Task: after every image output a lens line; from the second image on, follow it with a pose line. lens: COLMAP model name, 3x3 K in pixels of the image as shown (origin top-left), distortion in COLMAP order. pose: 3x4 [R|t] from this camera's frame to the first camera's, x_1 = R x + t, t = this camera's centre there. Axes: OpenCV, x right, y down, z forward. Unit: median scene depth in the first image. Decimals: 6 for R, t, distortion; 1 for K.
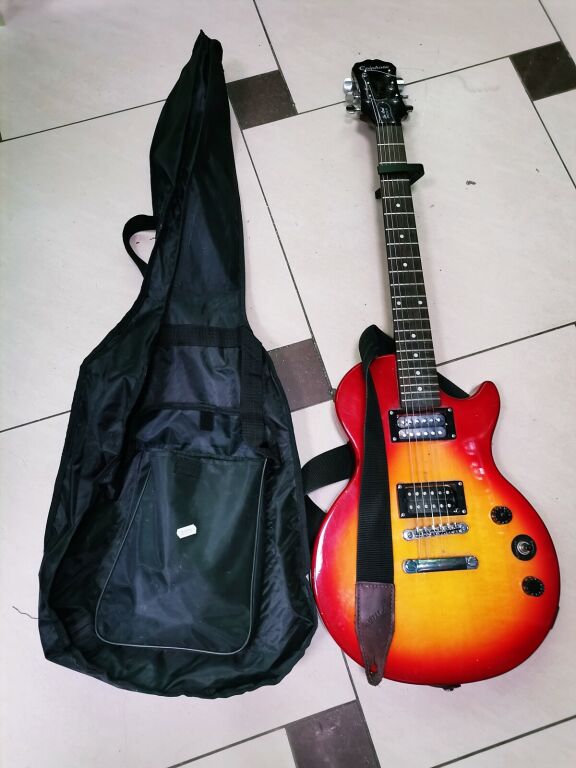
lens RADIAL K [[568.5, 0, 288.0], [0, 568.5, 384.0], [0, 0, 1]] dist [0.004478, -0.001707]
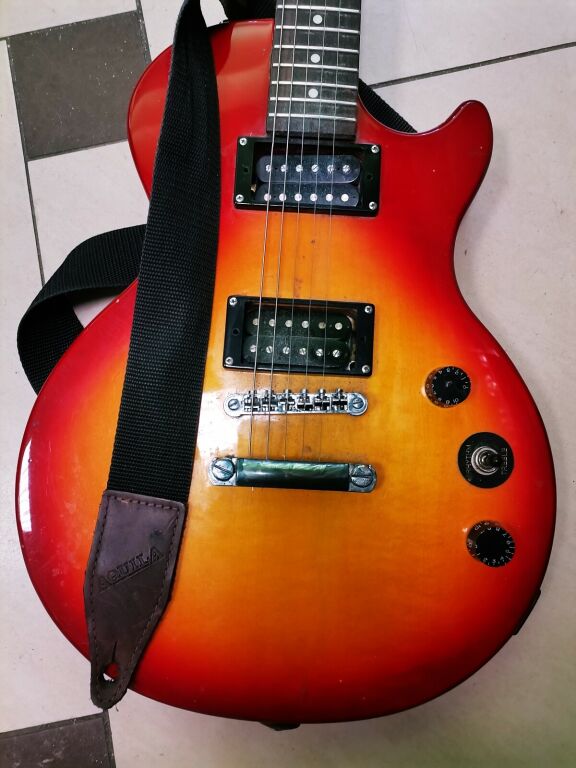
lens RADIAL K [[568.5, 0, 288.0], [0, 568.5, 384.0], [0, 0, 1]] dist [0.004478, -0.001707]
pose [[0.993411, 0.108242, -0.037673, 0.267668], [-0.100368, 0.980319, 0.170004, 0.165819], [0.055333, -0.165103, 0.984723, 0.552467]]
